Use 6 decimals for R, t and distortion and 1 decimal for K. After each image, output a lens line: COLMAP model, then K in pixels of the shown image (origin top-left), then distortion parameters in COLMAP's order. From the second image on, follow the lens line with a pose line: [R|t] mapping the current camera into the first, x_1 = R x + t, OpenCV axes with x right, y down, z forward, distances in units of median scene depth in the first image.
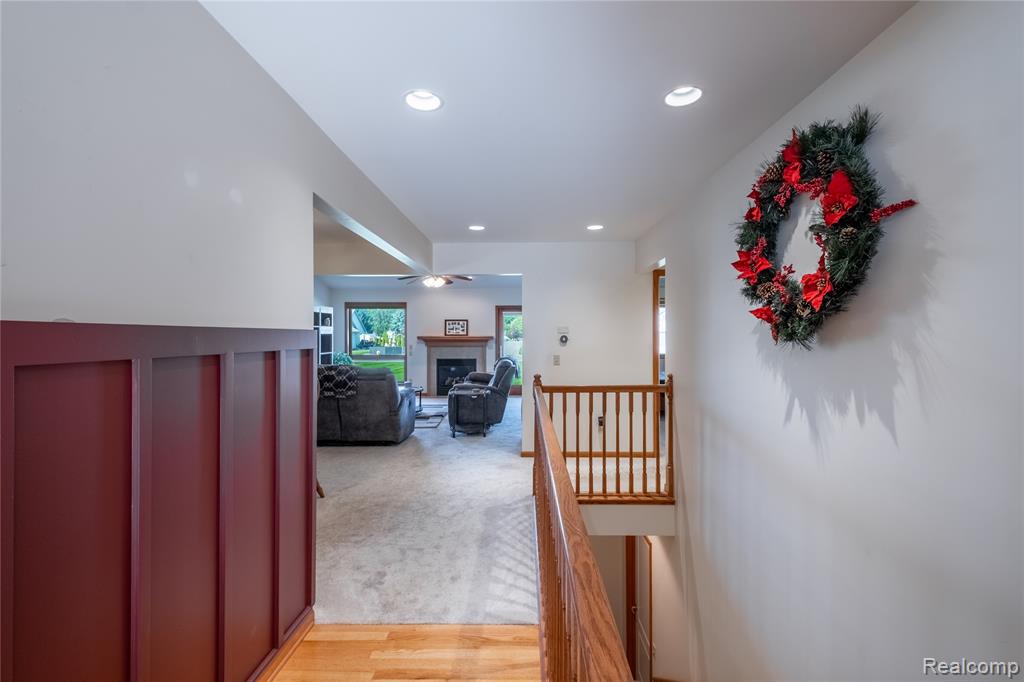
lens RADIAL K [[419.0, 0, 505.5], [0, 419.0, 337.8], [0, 0, 1]] dist [0.019618, 0.000021]
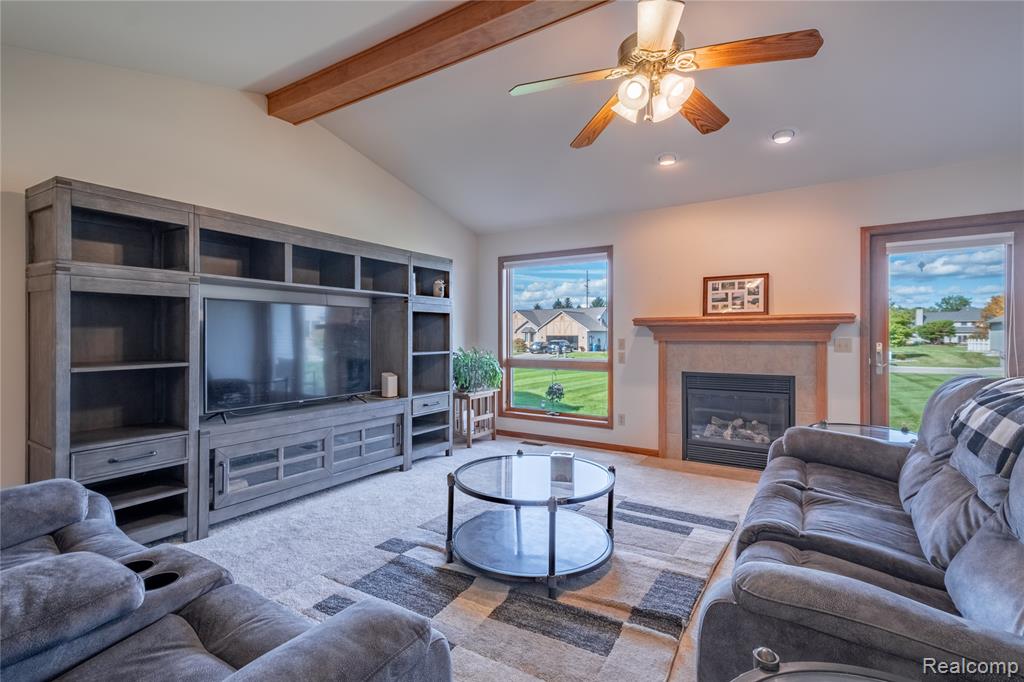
lens RADIAL K [[467.6, 0, 510.2], [0, 467.6, 335.4], [0, 0, 1]] dist [0.022559, -0.000491]
pose [[0.851397, -0.000305, -0.524521, -0.075034], [-0.002806, 0.999983, -0.005135, 0.018587], [0.524514, 0.005844, 0.851382, 0.589724]]
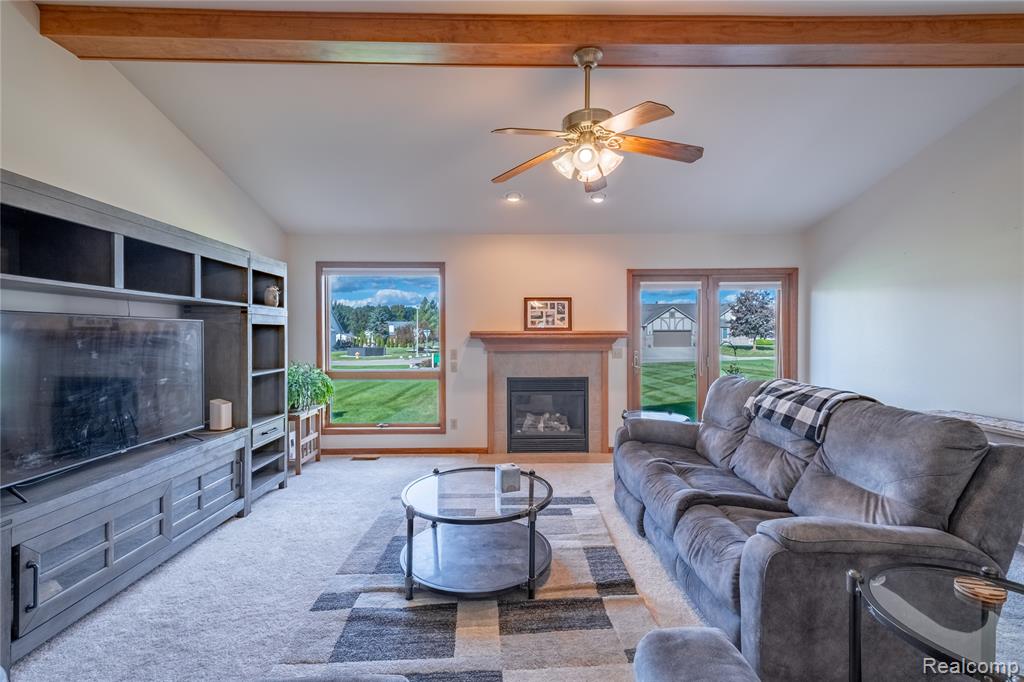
lens RADIAL K [[450.0, 0, 506.9], [0, 450.0, 337.7], [0, 0, 1]] dist [0.025183, -0.008603]
pose [[0.999593, -0.001493, 0.028496, -0.206400], [0.001486, 0.999999, 0.000259, 0.003666], [-0.028496, -0.000217, 0.999594, 0.549959]]
